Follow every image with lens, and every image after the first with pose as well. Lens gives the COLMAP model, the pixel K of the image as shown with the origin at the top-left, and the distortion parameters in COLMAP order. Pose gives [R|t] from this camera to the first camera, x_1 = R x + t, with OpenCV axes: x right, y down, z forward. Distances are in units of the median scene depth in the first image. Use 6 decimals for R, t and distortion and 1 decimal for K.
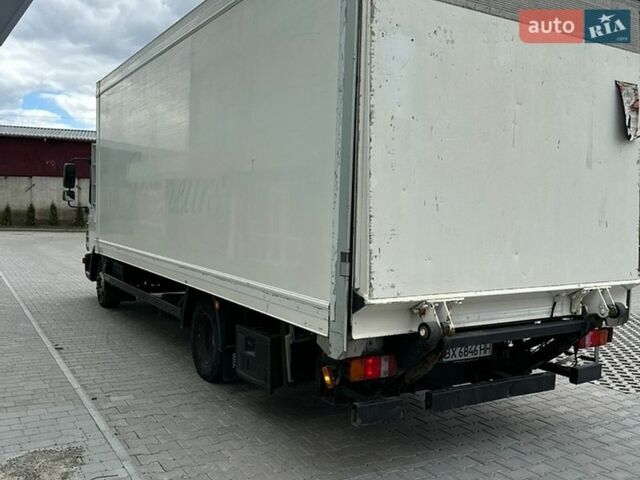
lens RADIAL K [[584.8, 0, 320.2], [0, 584.8, 251.0], [0, 0, 1]] dist [0.154556, -0.235776]
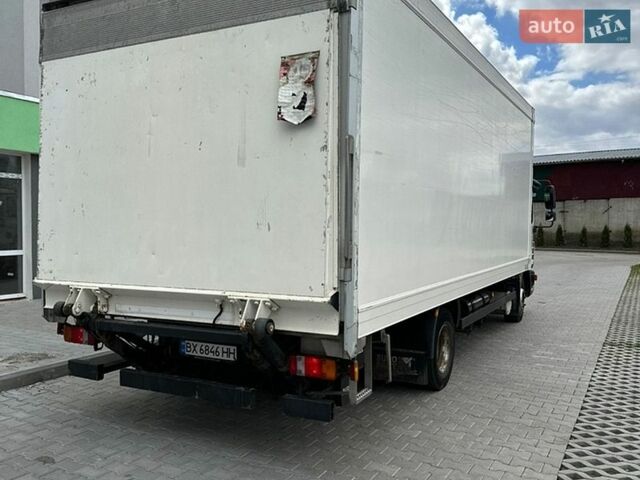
lens RADIAL K [[584.8, 0, 320.2], [0, 584.8, 251.0], [0, 0, 1]] dist [0.154556, -0.235776]
pose [[0.501763, 0.017187, -0.864834, 1.268515], [-0.051839, 0.998603, -0.010231, -0.005168], [0.863450, 0.049966, 0.501953, 0.651139]]
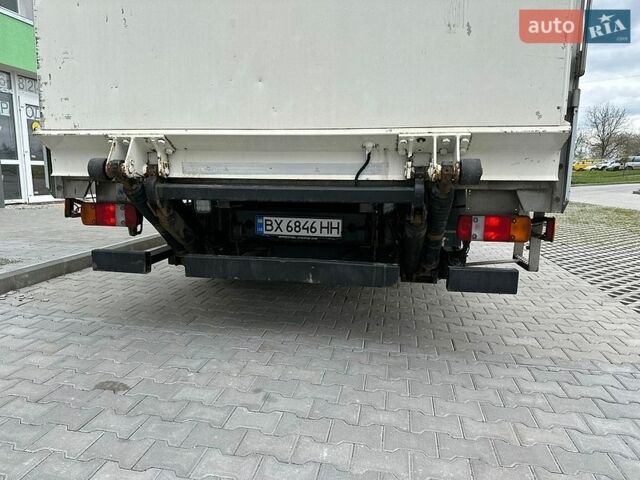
lens RADIAL K [[438.8, 0, 320.0], [0, 438.8, 240.0], [0, 0, 1]] dist [0.073424, -0.068088]
pose [[0.753525, 0.082892, -0.652172, 0.688022], [-0.037048, 0.995797, 0.083761, 0.137698], [0.656374, -0.038954, 0.753429, 0.562607]]
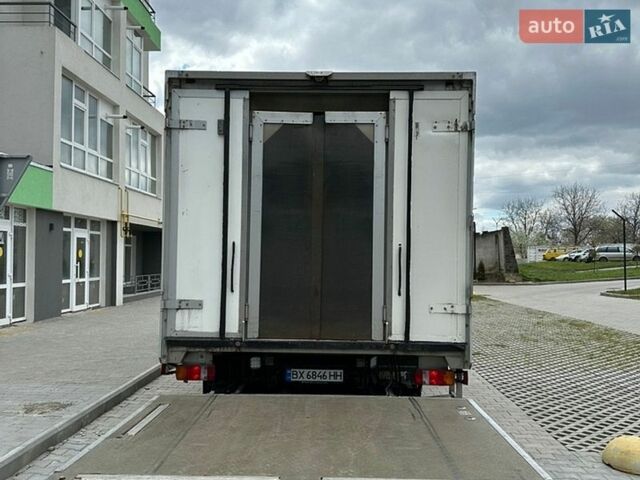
lens RADIAL K [[584.8, 0, 320.2], [0, 584.8, 251.0], [0, 0, 1]] dist [0.154556, -0.235776]
pose [[0.838971, -0.018866, -0.543848, 0.972306], [-0.027944, 0.996587, -0.077679, 0.000217], [0.543458, 0.080367, 0.835581, -0.081340]]
